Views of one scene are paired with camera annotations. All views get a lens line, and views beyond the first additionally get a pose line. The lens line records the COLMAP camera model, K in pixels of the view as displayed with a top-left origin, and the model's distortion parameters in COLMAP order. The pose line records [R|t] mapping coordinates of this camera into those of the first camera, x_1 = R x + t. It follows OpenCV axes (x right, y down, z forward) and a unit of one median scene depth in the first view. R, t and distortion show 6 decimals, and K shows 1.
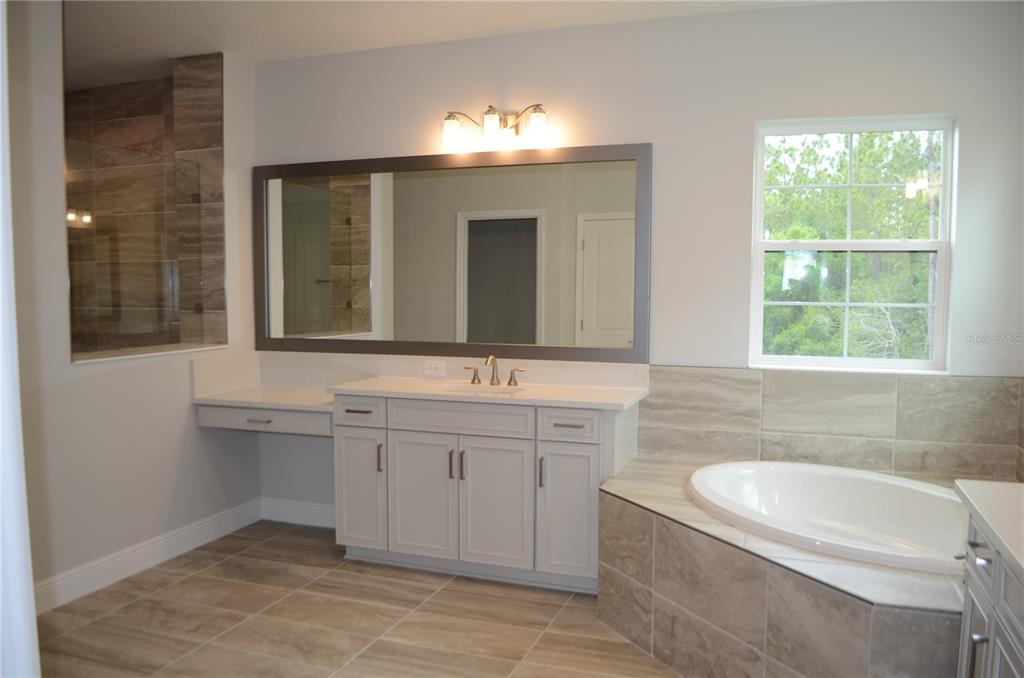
lens RADIAL K [[802.6, 0, 519.9], [0, 802.6, 355.4], [0, 0, 1]] dist [-0.084621, 0.010461]
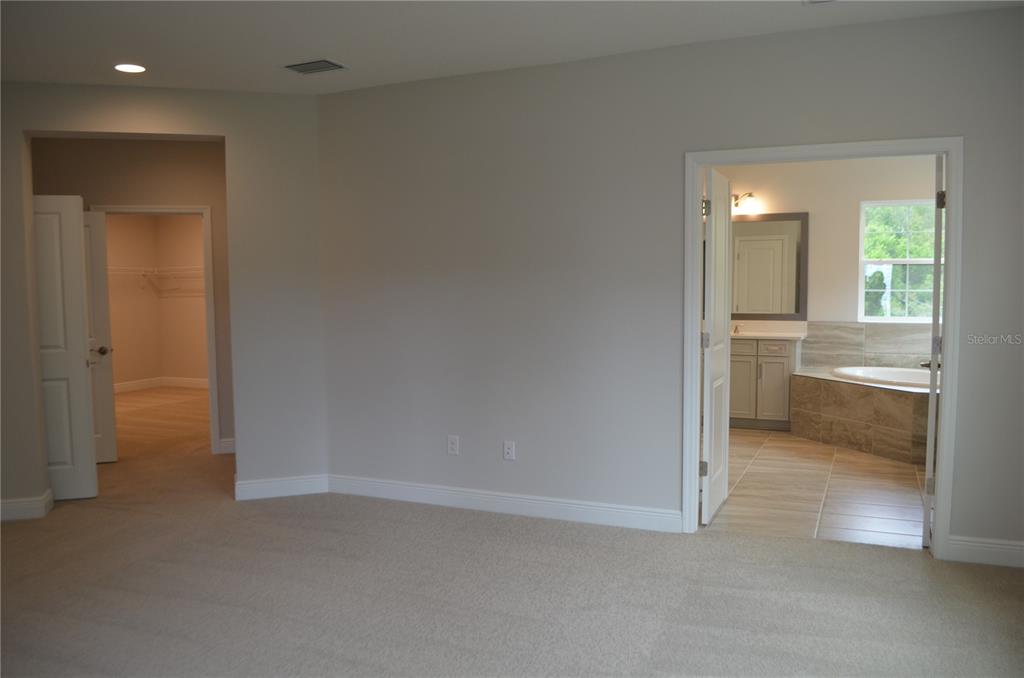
lens RADIAL K [[802.6, 0, 519.9], [0, 802.6, 355.4], [0, 0, 1]] dist [-0.084621, 0.010461]
pose [[0.996409, -0.004782, -0.084537, -0.408705], [0.004931, 0.999987, 0.001556, 0.094111], [0.084529, -0.001967, 0.996419, -1.100533]]
